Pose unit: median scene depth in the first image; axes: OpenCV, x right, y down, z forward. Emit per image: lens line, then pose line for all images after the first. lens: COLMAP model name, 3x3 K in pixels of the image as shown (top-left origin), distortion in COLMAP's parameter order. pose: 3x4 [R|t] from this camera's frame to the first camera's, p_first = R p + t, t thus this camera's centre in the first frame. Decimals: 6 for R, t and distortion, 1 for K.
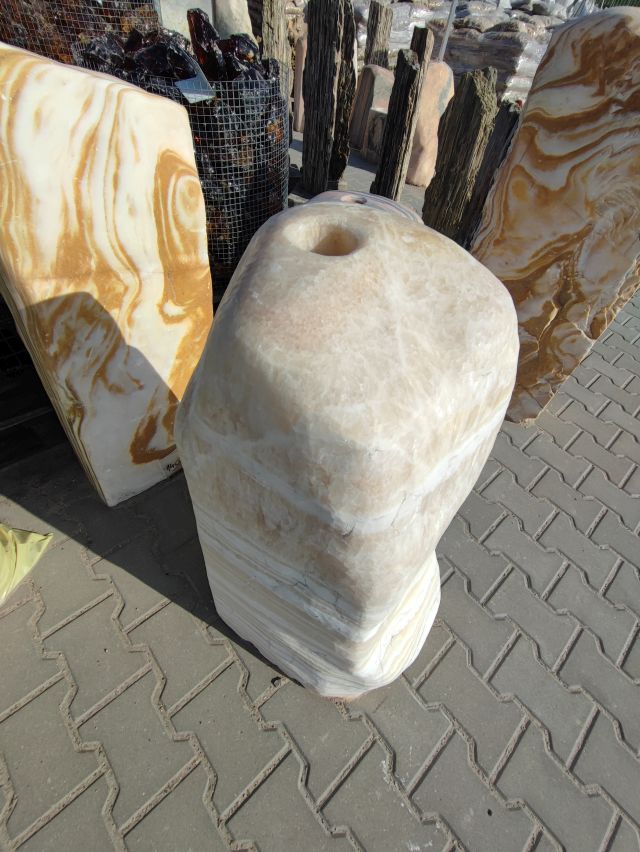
lens RADIAL K [[379.4, 0, 320.2], [0, 379.4, 425.5], [0, 0, 1]] dist [0.000717, -0.001516]
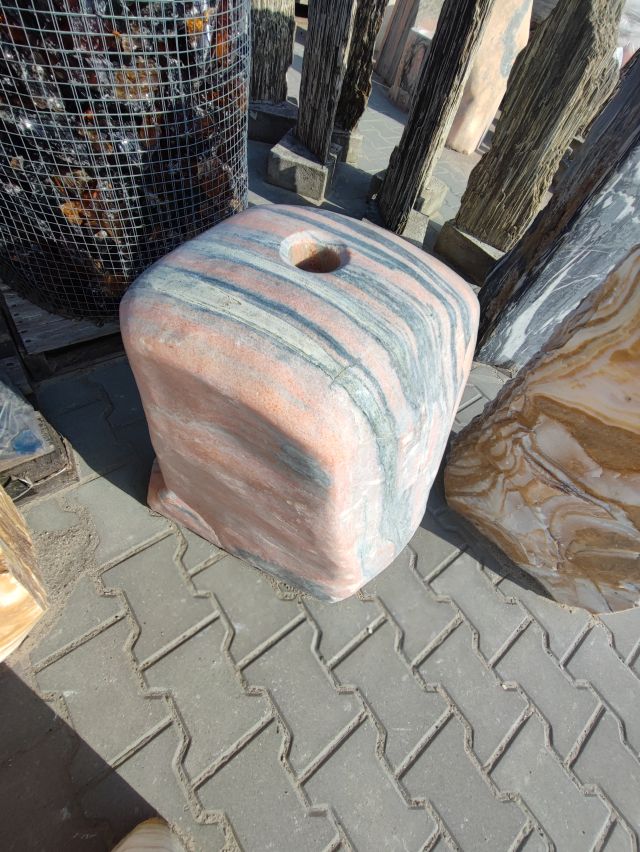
lens RADIAL K [[379.4, 0, 319.3], [0, 379.4, 426.7], [0, 0, 1]] dist [0.000717, -0.001516]
pose [[0.992220, 0.121855, 0.025491, 0.058597], [-0.124024, 0.985295, 0.117523, -0.266377], [-0.010796, -0.119770, 0.992743, 0.343042]]
